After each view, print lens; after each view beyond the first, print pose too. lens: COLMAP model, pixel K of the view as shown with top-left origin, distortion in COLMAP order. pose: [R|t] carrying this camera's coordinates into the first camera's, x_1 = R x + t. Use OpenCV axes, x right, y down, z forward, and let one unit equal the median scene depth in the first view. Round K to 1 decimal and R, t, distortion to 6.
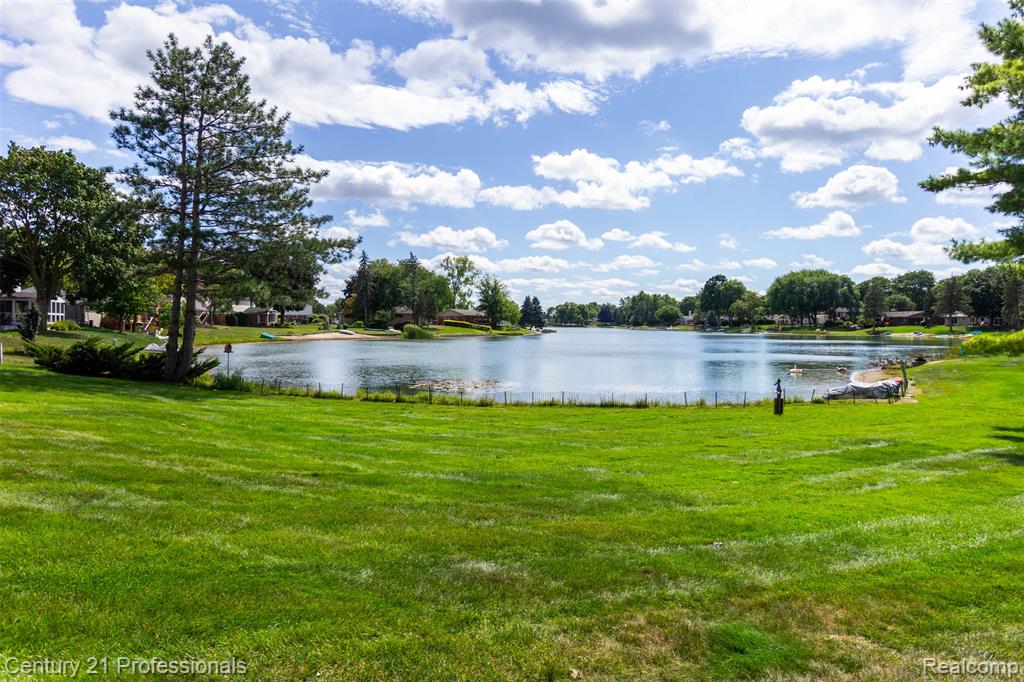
lens RADIAL K [[606.4, 0, 522.7], [0, 606.4, 333.0], [0, 0, 1]] dist [0.017376, -0.001792]
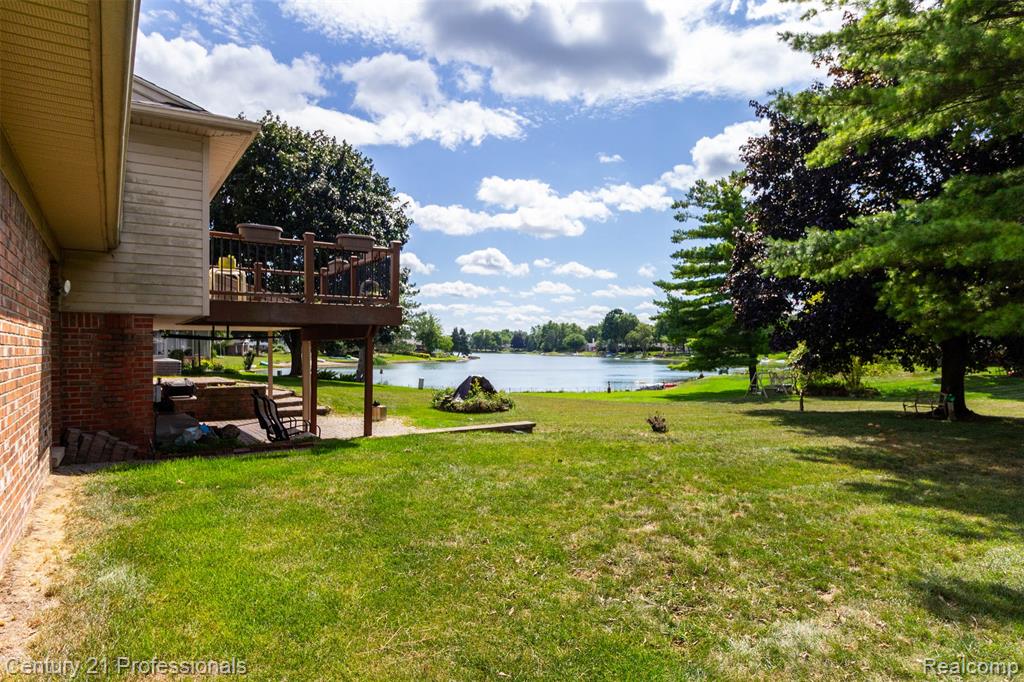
lens RADIAL K [[606.4, 0, 517.9], [0, 606.4, 360.0], [0, 0, 1]] dist [0.017376, -0.001792]
pose [[0.990027, -0.004826, 0.140794, -0.028273], [0.004299, 0.999983, 0.004043, -0.002396], [-0.140811, -0.003398, 0.990031, -0.121320]]
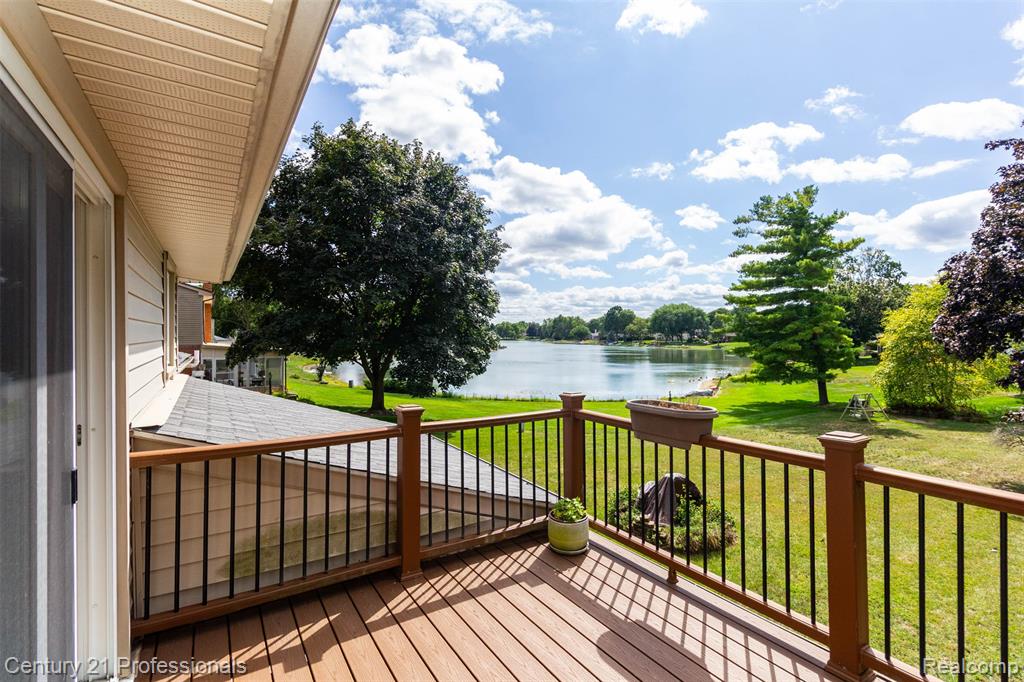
lens RADIAL K [[478.7, 0, 515.4], [0, 478.7, 337.7], [0, 0, 1]] dist [0.001082, 0.000143]
pose [[0.993375, -0.007265, 0.114690, -0.040828], [0.008333, 0.999926, -0.008837, -0.011550], [-0.114618, 0.009735, 0.993362, -0.084019]]
